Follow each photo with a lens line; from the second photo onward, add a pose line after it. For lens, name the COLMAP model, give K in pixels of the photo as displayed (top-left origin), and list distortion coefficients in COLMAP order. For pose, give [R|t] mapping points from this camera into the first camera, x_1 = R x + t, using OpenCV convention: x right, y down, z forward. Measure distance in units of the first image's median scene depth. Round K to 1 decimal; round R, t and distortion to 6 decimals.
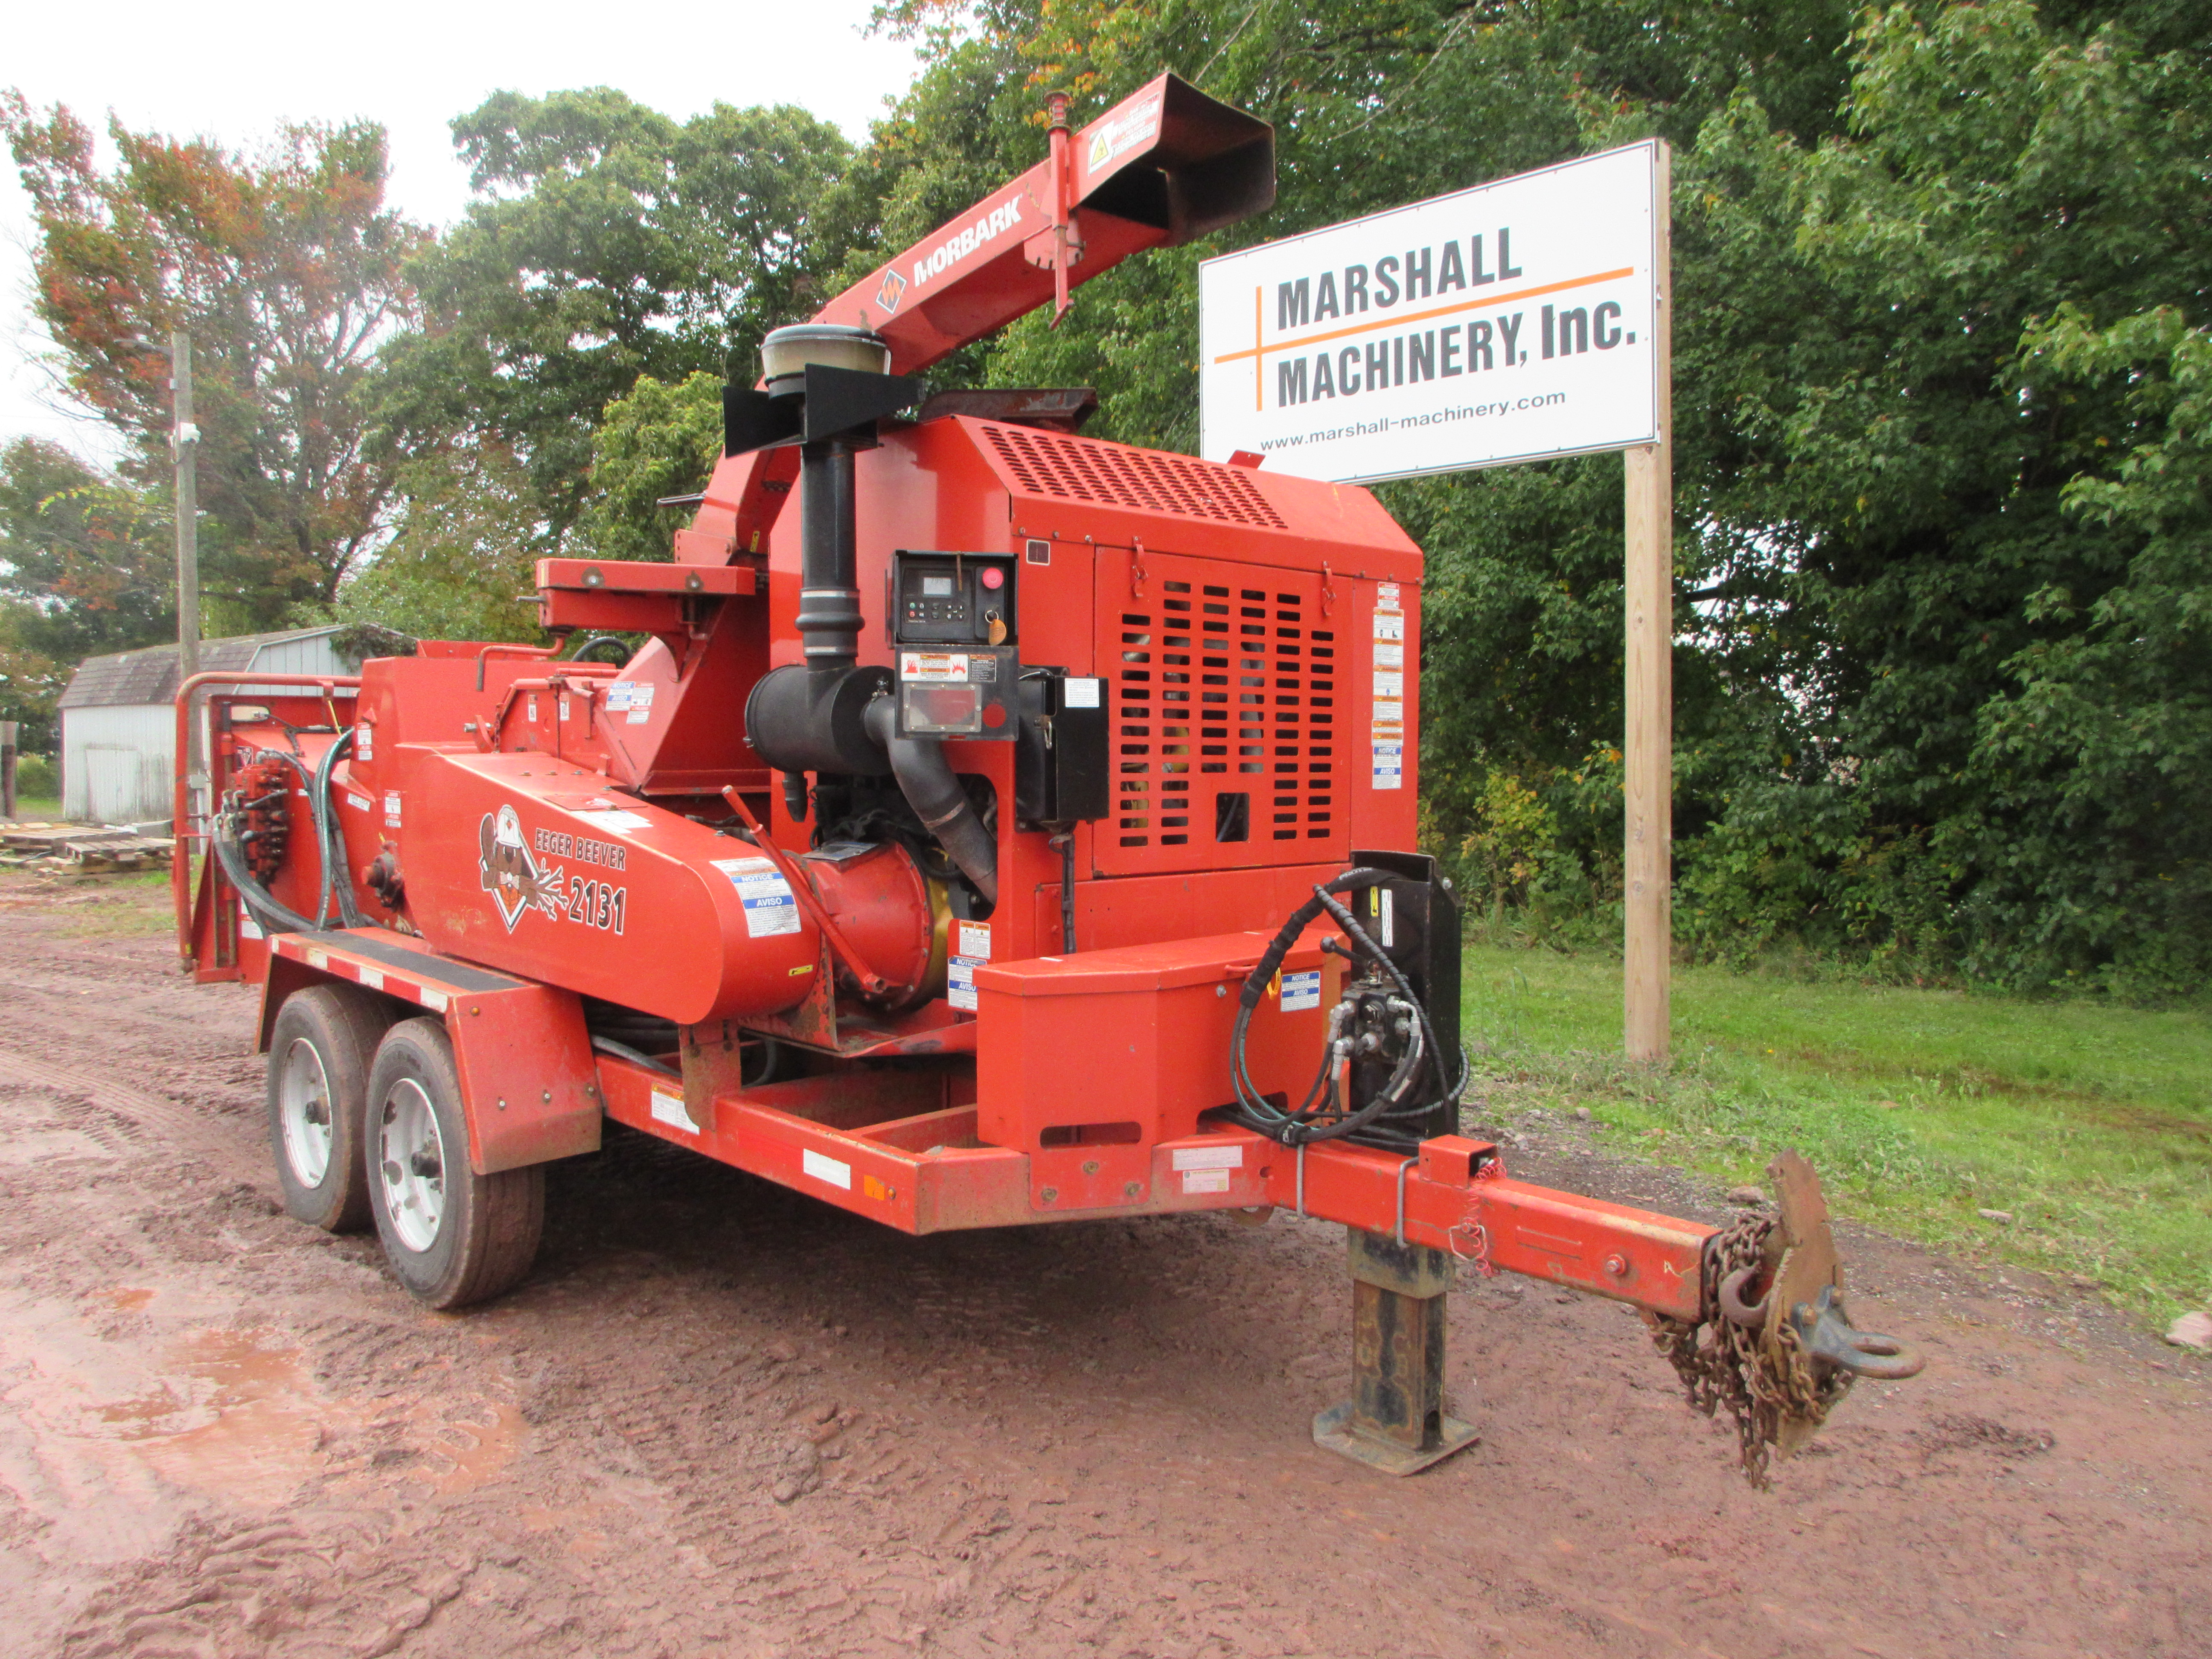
lens RADIAL K [[1639.5, 0, 1106.0], [0, 1639.5, 829.5], [0, 0, 1]] dist [-0.012049, -0.011697]
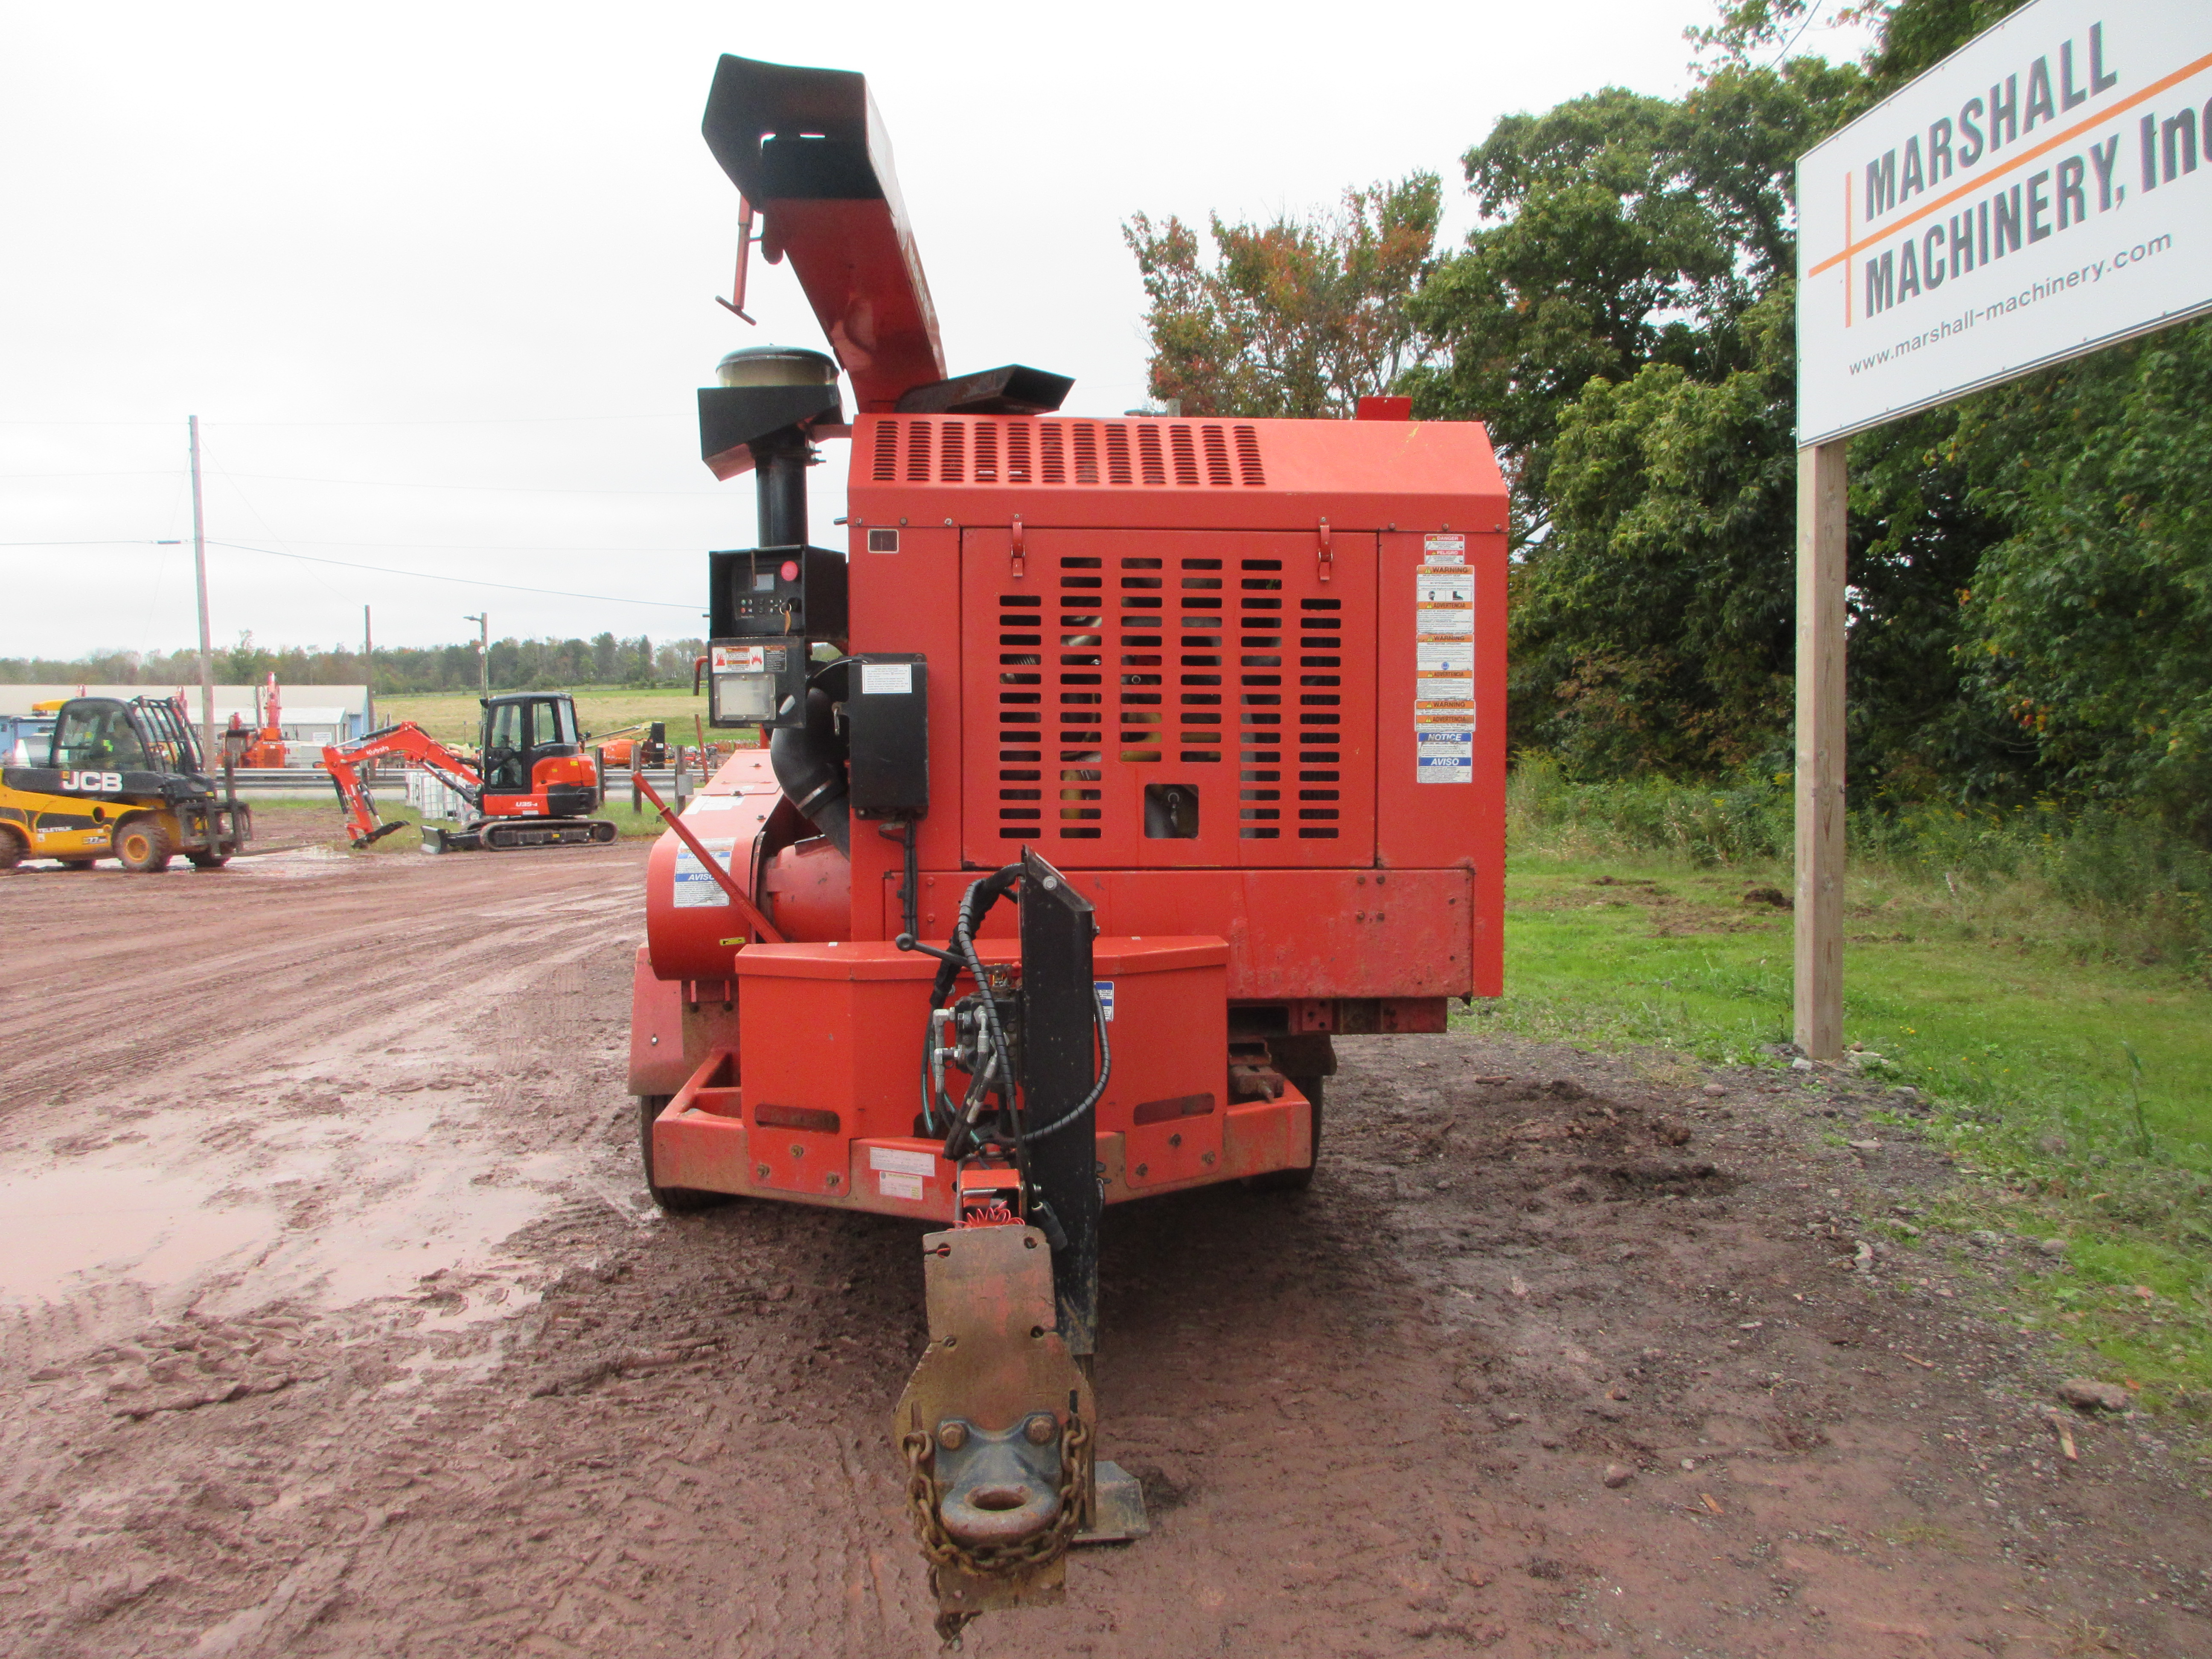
lens RADIAL K [[1641.4, 0, 1080.2], [0, 1641.4, 826.5], [0, 0, 1]] dist [-0.013274, 0.002354]
pose [[0.771130, 0.022129, -0.636294, 0.342051], [-0.027392, 0.999624, 0.001568, 0.000538], [0.636089, 0.016220, 0.771445, 0.149579]]
